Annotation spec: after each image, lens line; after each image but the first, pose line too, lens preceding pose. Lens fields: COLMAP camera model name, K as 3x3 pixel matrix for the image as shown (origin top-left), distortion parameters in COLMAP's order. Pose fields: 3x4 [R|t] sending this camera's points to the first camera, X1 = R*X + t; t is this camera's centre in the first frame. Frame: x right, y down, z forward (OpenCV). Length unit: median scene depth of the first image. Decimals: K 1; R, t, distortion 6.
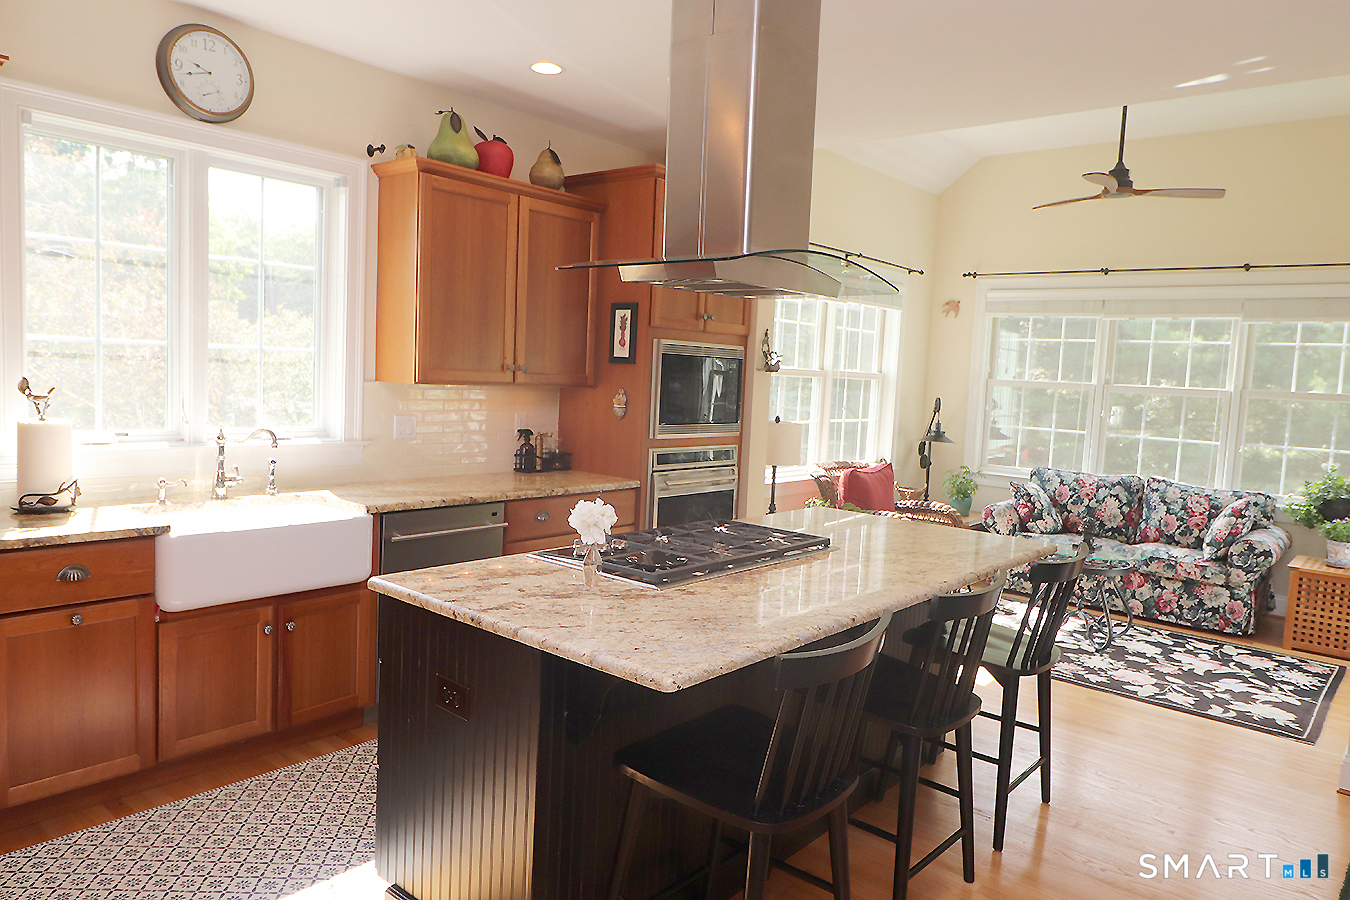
lens RADIAL K [[907.9, 0, 674.0], [0, 907.9, 446.6], [0, 0, 1]] dist [-0.000284, 0.000241]
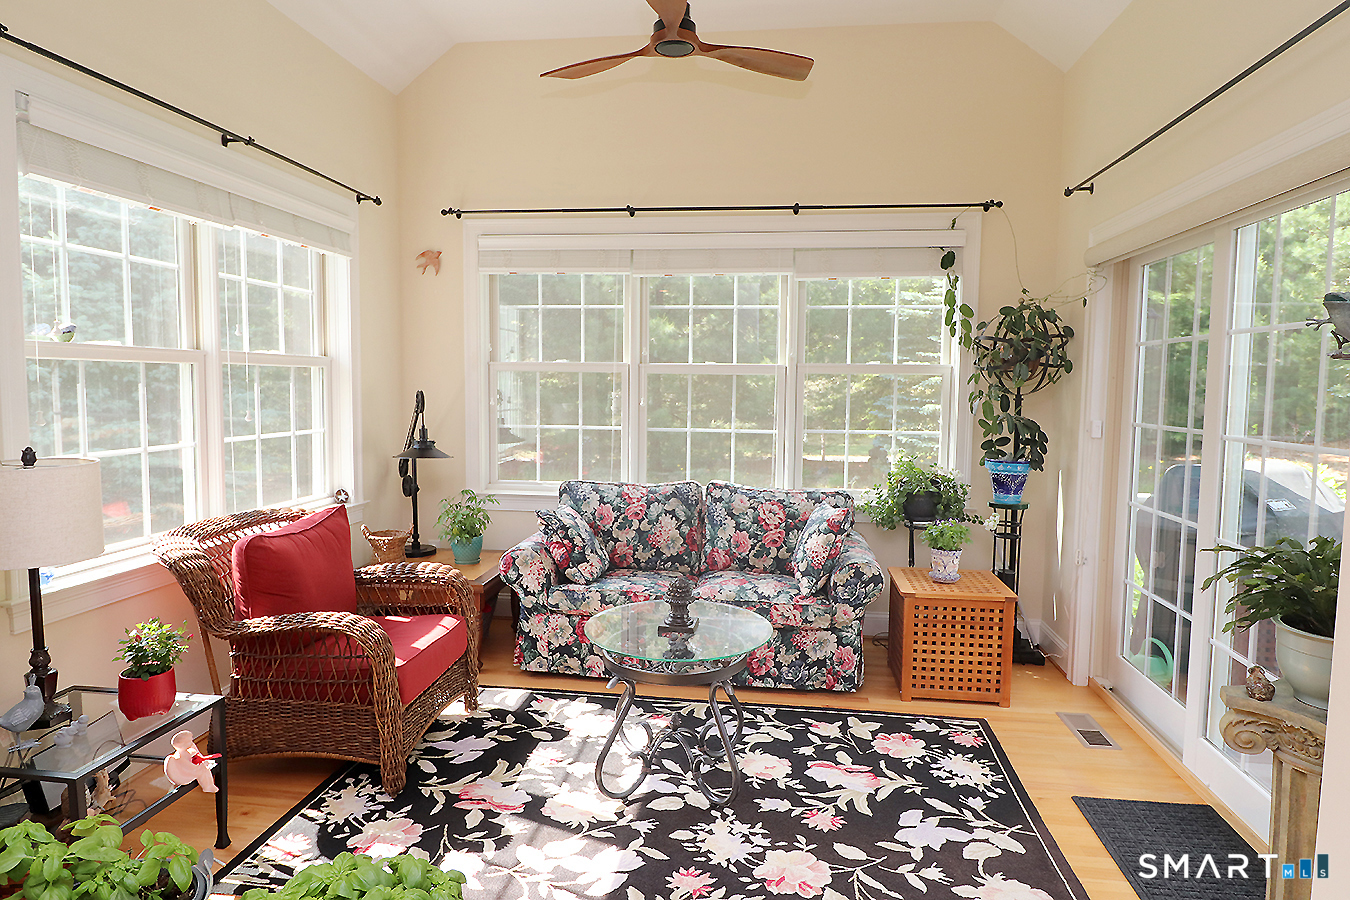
lens RADIAL K [[771.0, 0, 672.9], [0, 771.0, 448.1], [0, 0, 1]] dist [-0.001137, -0.007840]
pose [[0.839414, -0.085692, 0.536695, 0.158046], [0.076328, 0.996292, 0.039694, -0.022858], [-0.538107, 0.007645, 0.842842, 0.479131]]
